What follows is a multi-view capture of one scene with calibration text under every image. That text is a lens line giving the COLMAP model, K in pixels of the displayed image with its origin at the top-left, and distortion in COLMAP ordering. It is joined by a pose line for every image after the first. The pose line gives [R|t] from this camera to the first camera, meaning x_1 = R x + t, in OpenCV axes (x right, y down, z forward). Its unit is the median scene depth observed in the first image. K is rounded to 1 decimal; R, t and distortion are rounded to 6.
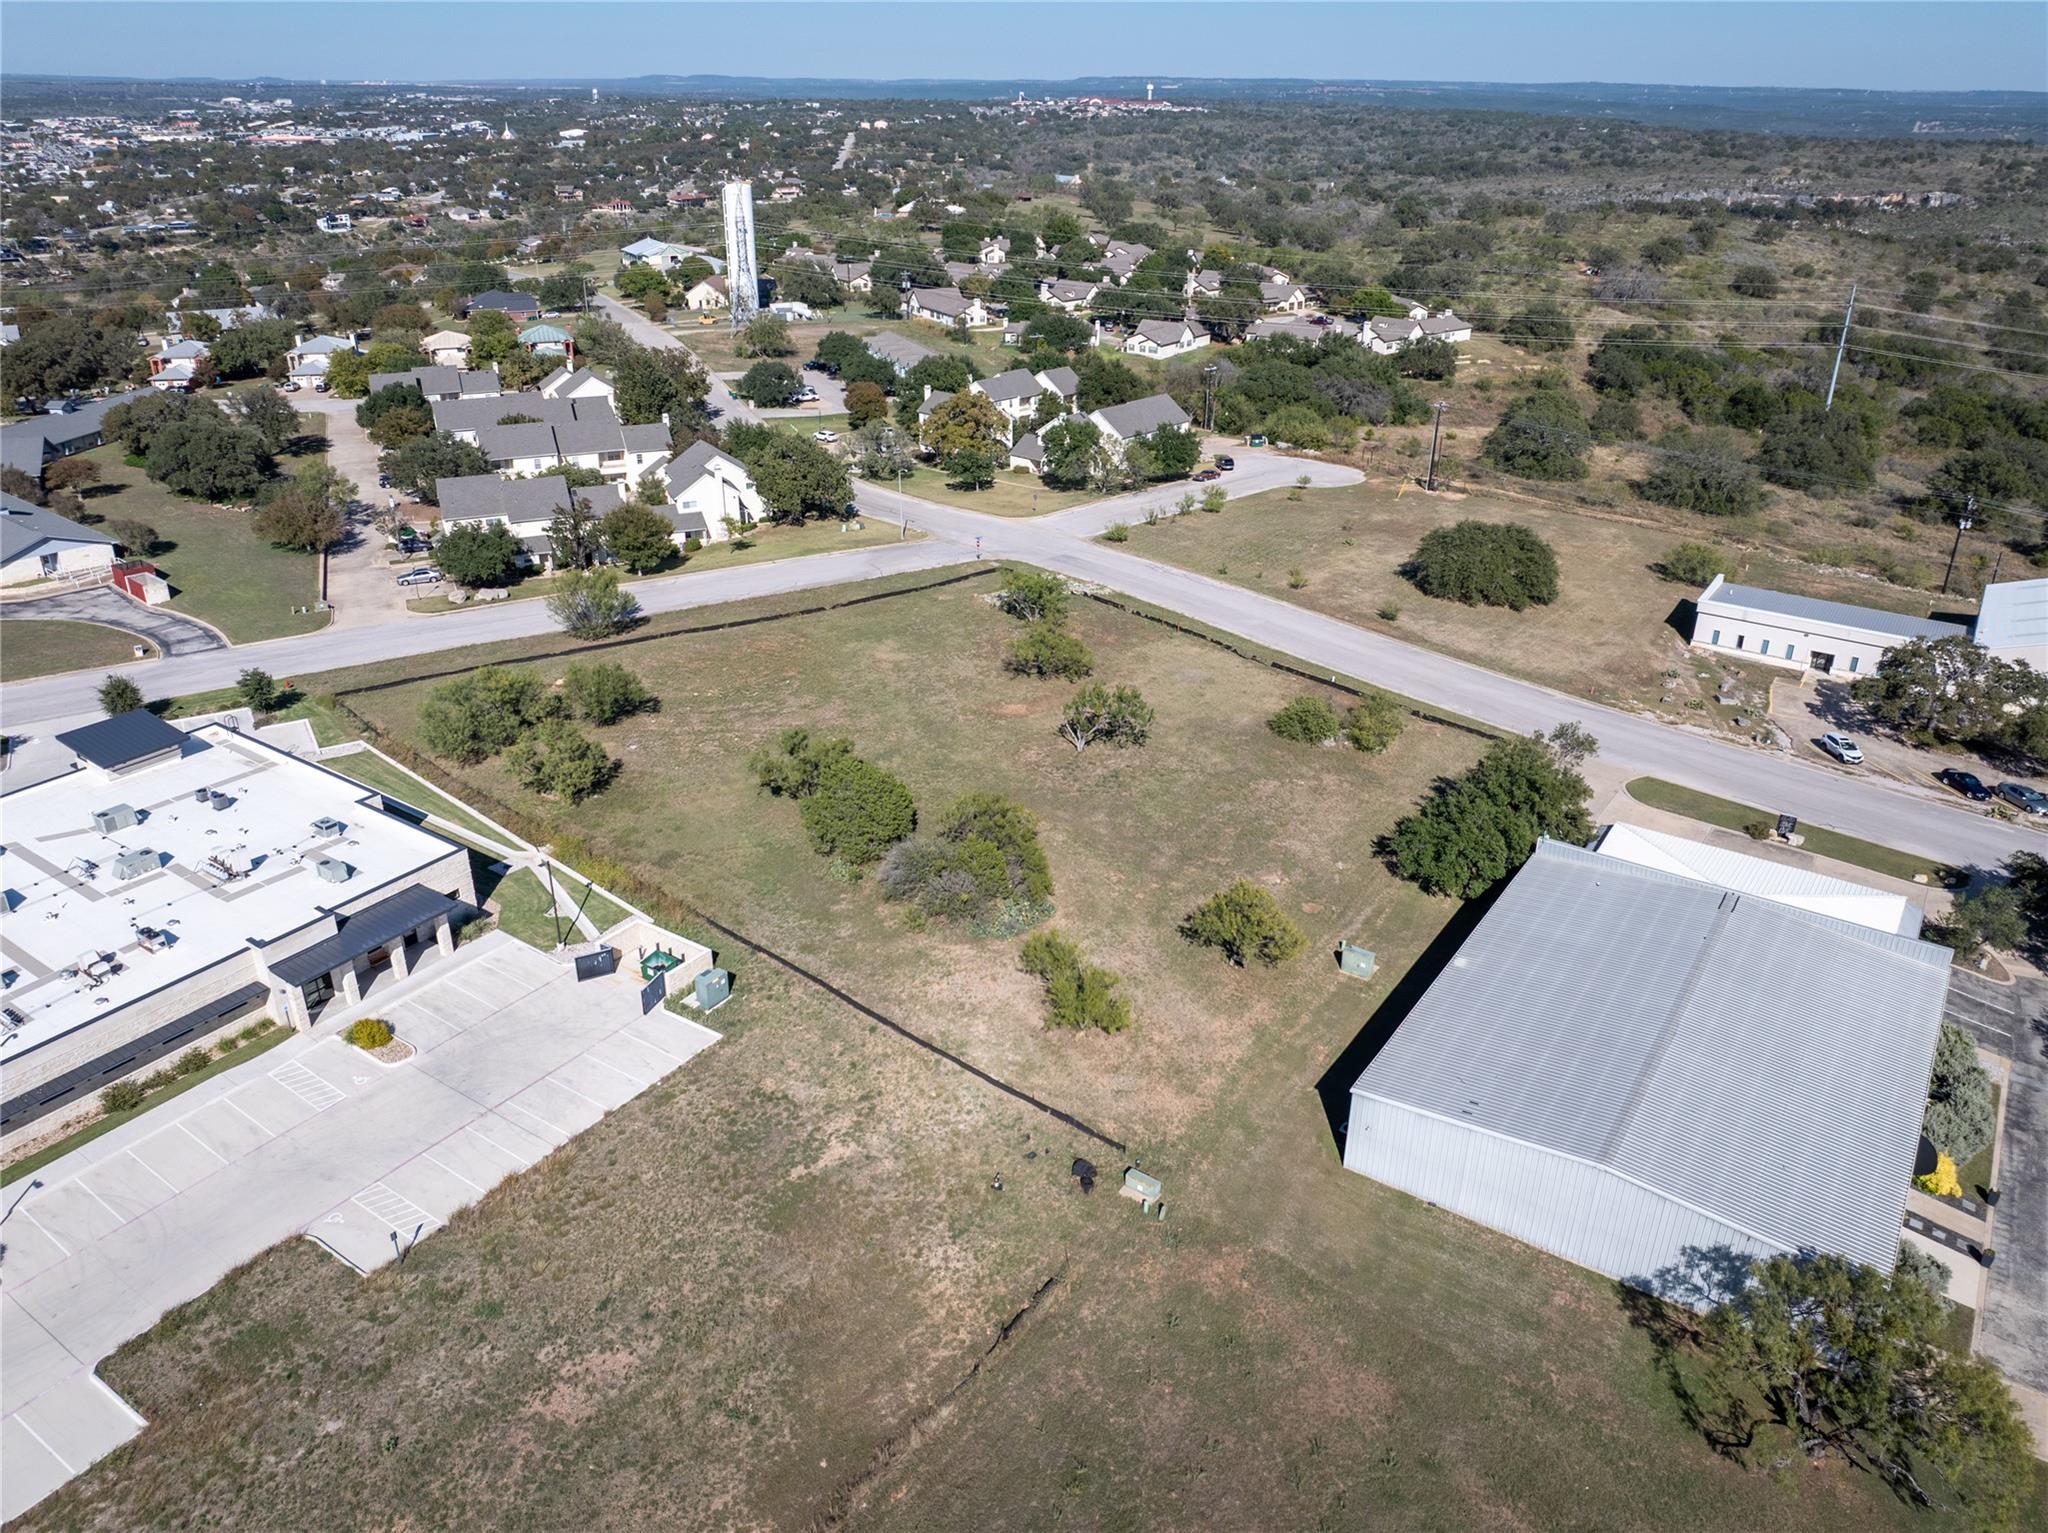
lens RADIAL K [[1477.8, 0, 1030.7], [0, 1477.8, 697.8], [0, 0, 1]] dist [-0.050978, 0.027386]
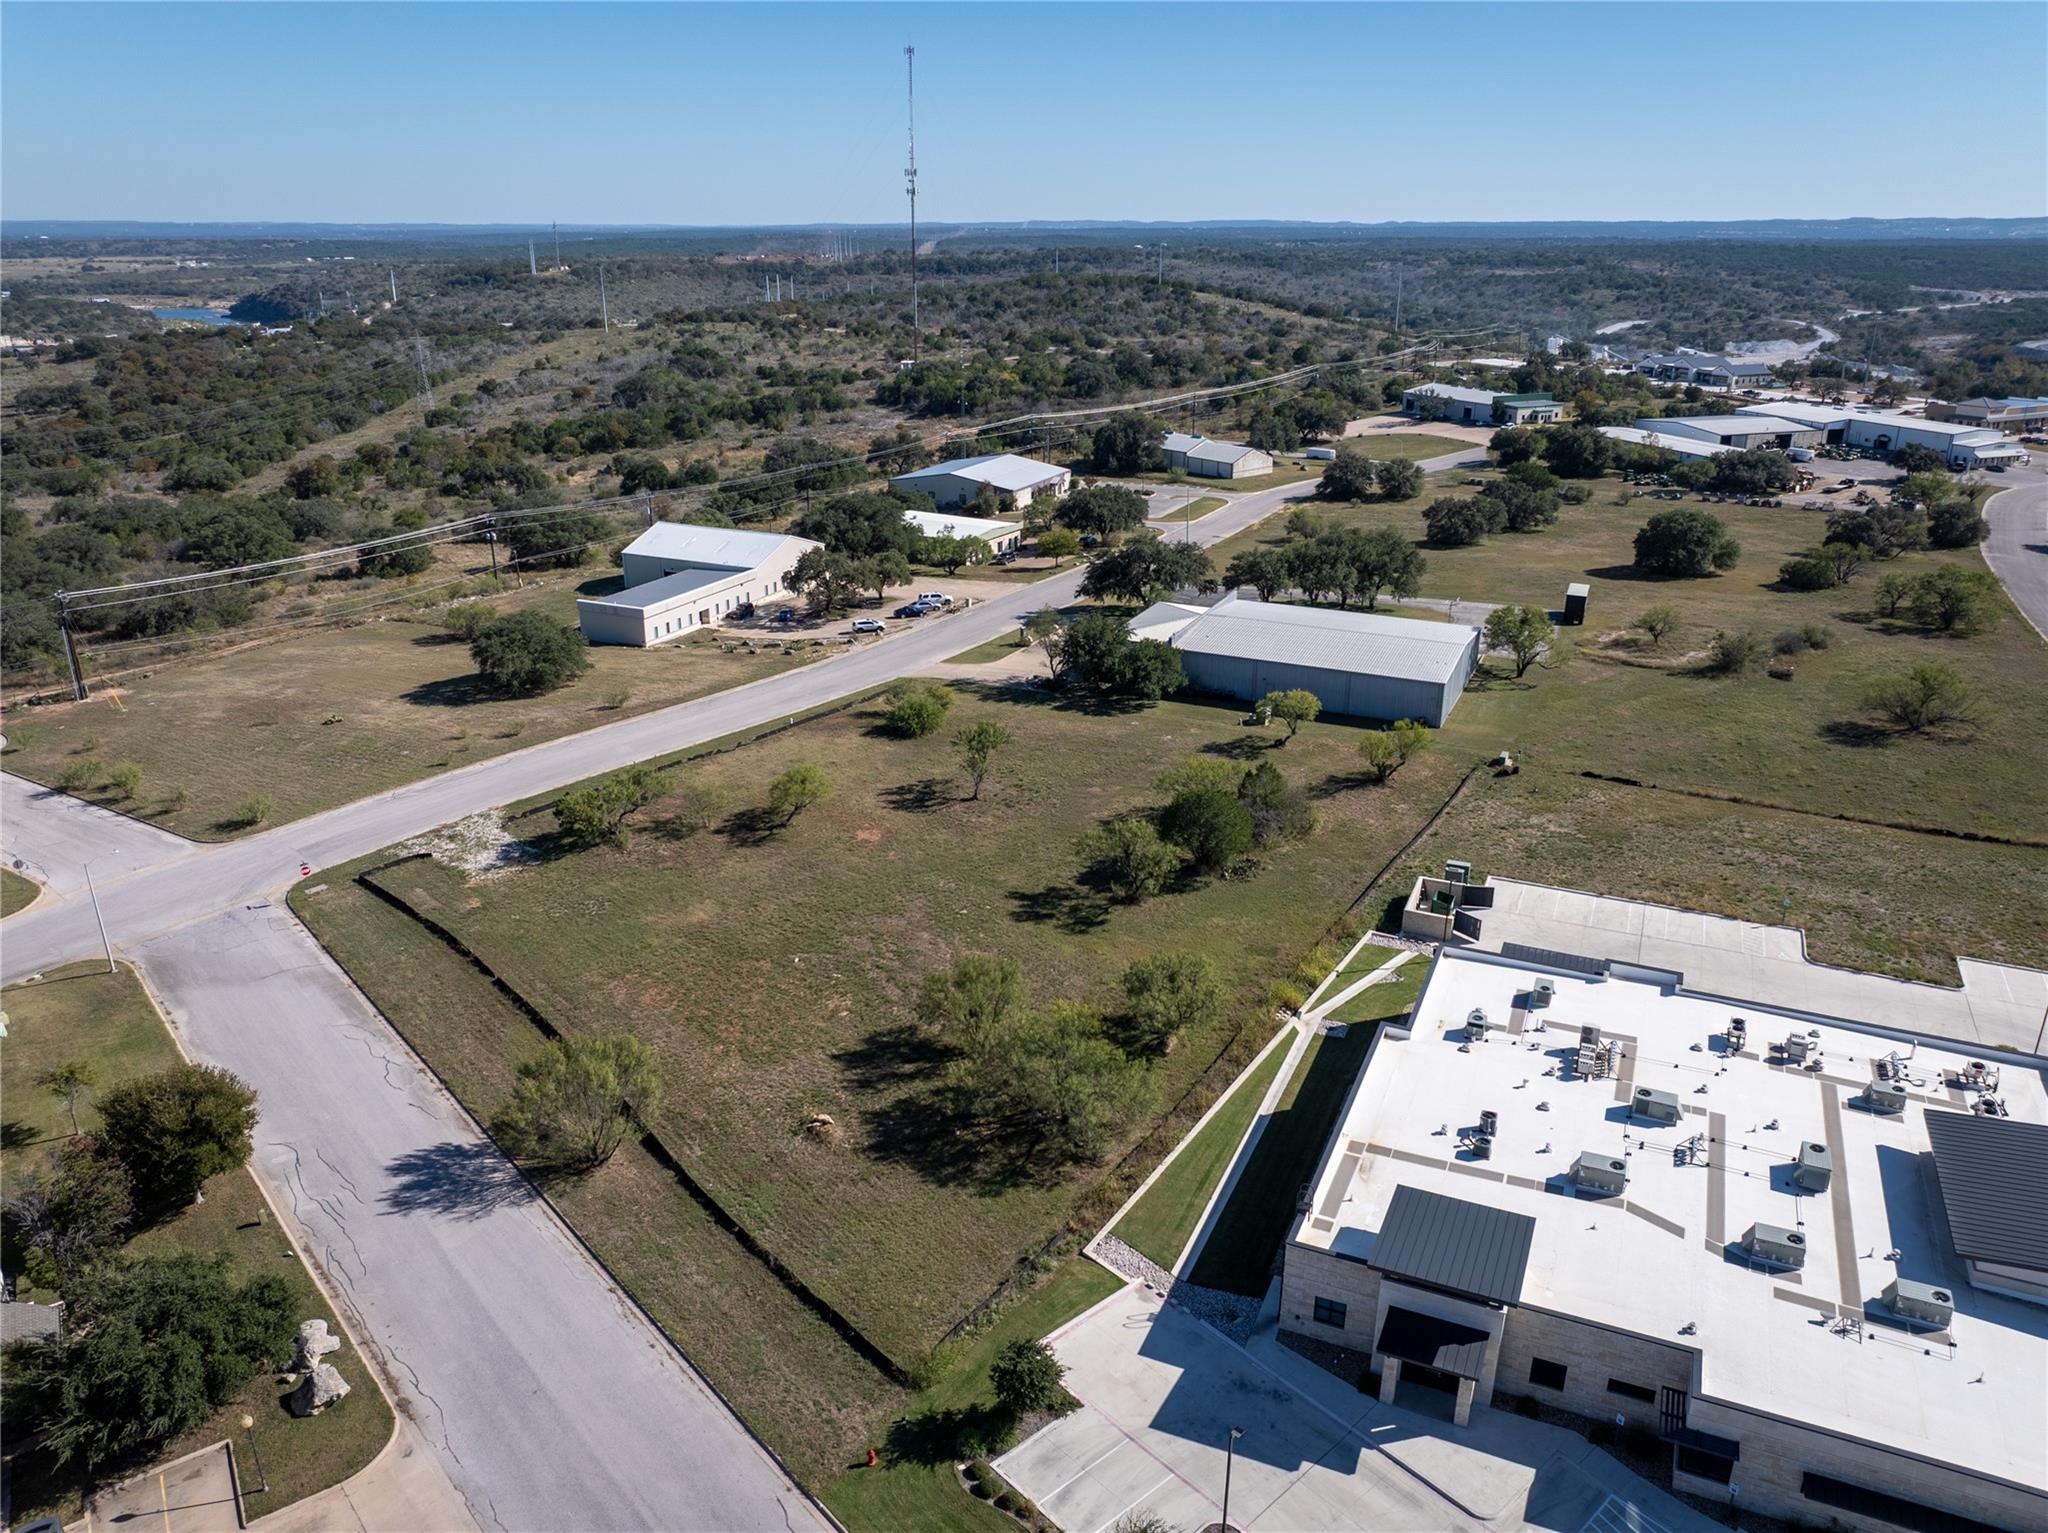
lens RADIAL K [[1468.4, 0, 1025.3], [0, 1468.4, 696.8], [0, 0, 1]] dist [-0.038408, -0.000427]
pose [[-0.169007, -0.313746, 0.934345, -0.776632], [0.373305, 0.856978, 0.355291, -0.322876], [-0.912184, 0.408842, -0.027713, 0.772822]]
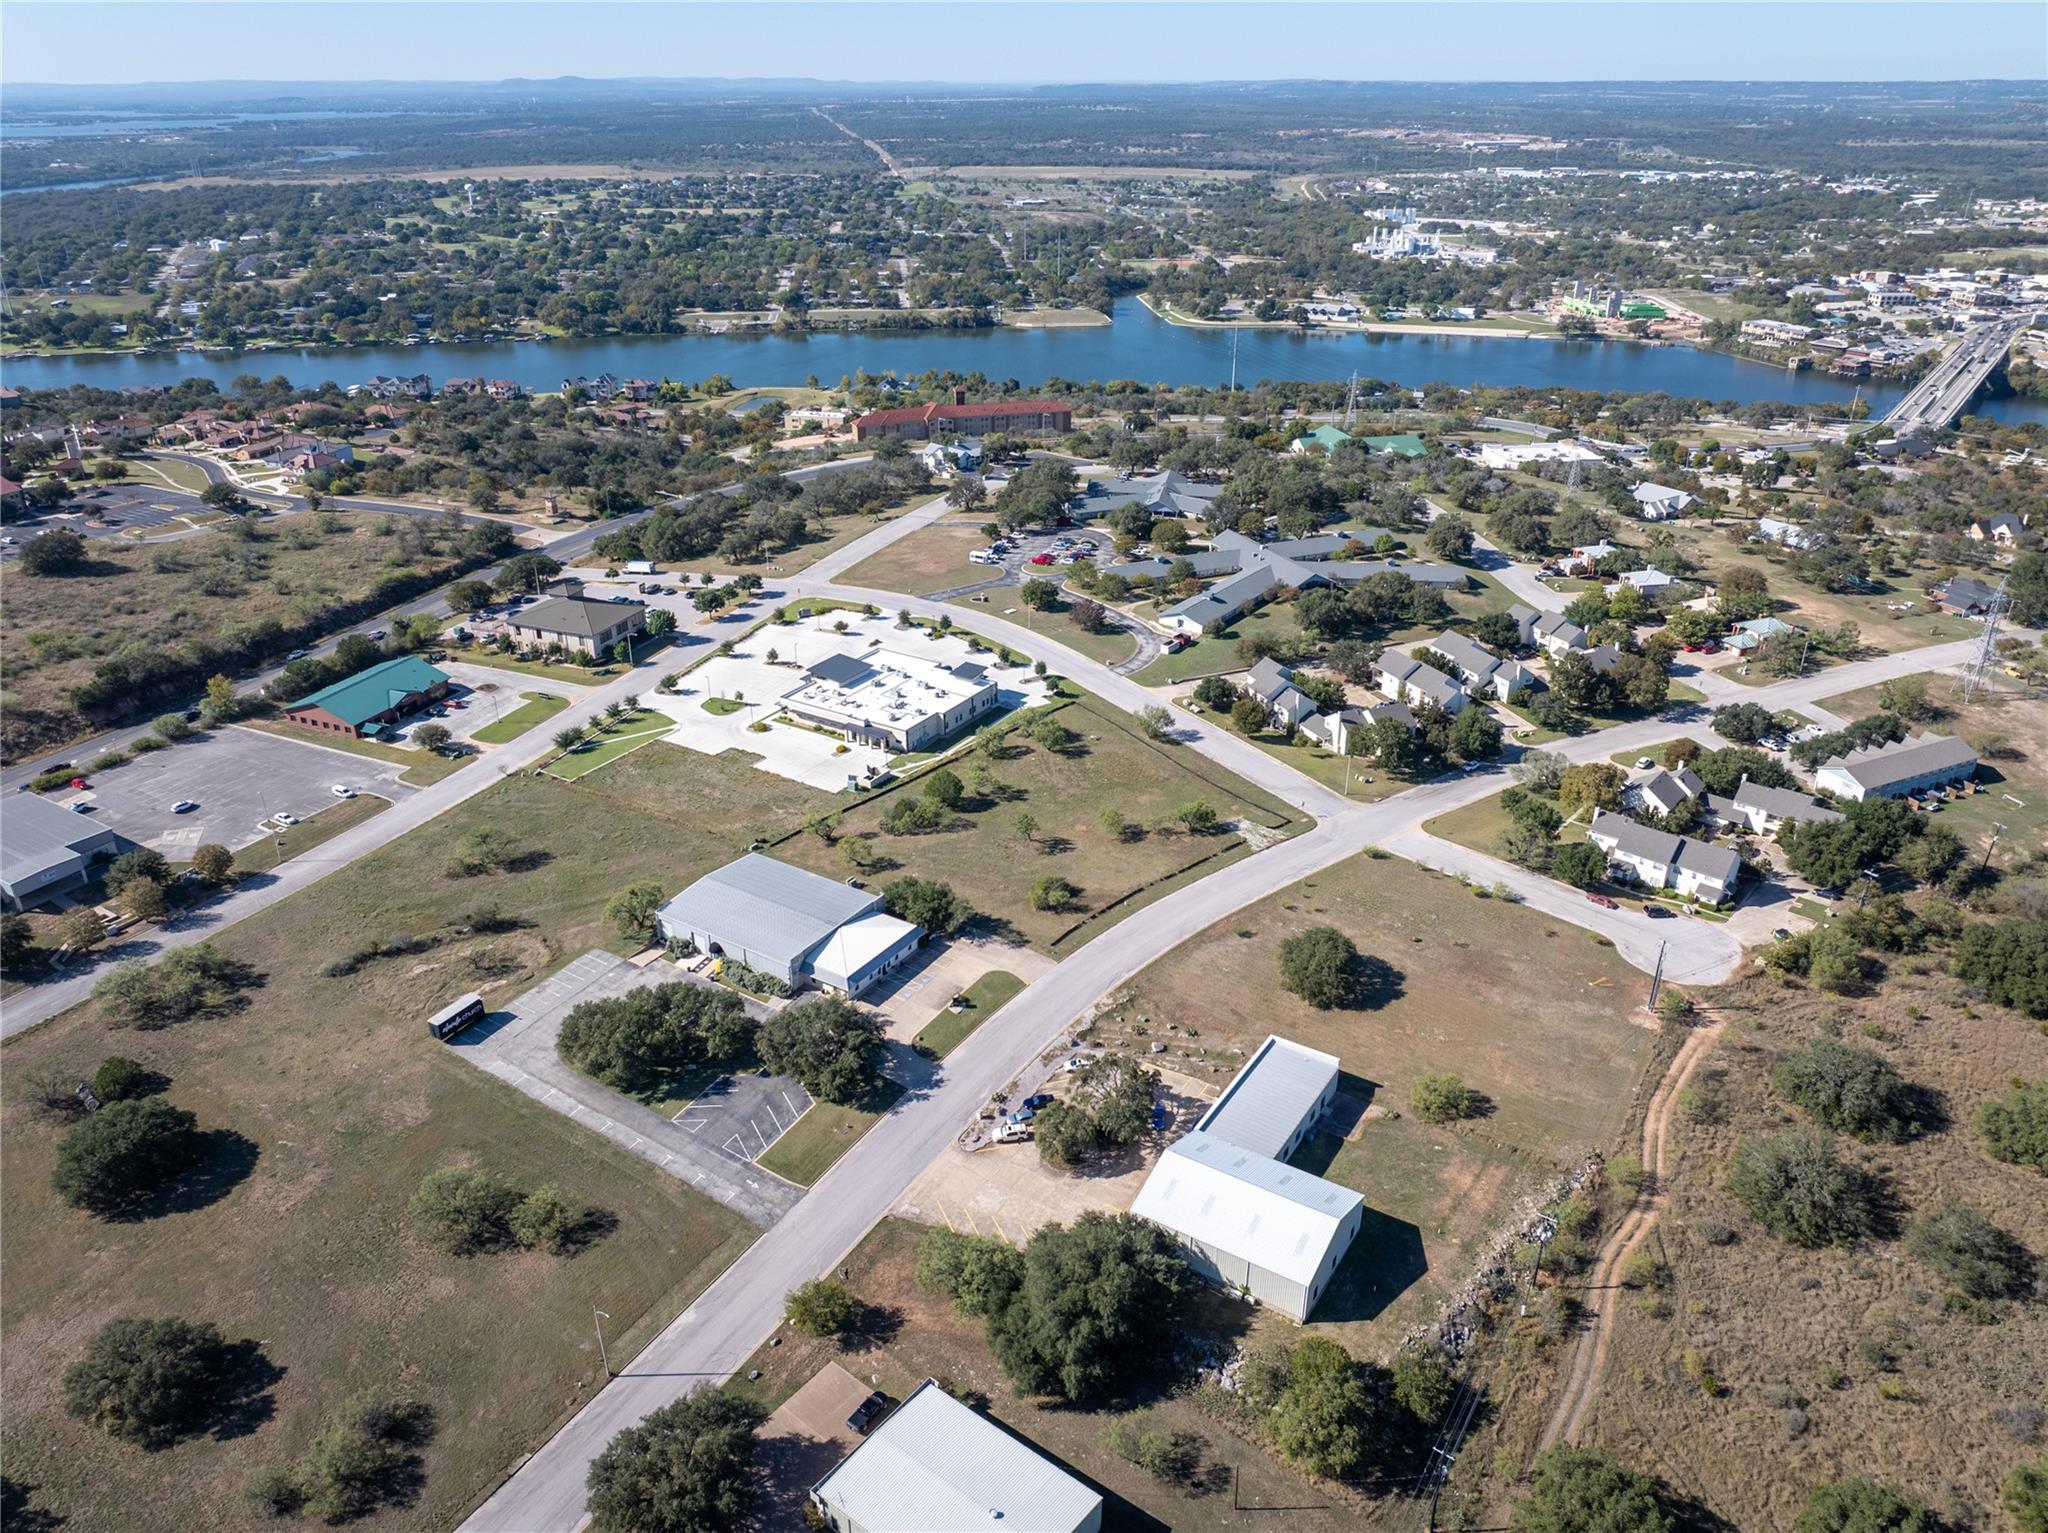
lens RADIAL K [[1434.9, 0, 1024.0], [0, 1434.9, 766.5], [0, 0, 1]] dist [-0.057234, 0.037559]
pose [[0.028779, 0.430448, -0.902156, 1.608218], [-0.382425, 0.838608, 0.387927, -0.742954], [0.923538, 0.333843, 0.188748, 0.422252]]
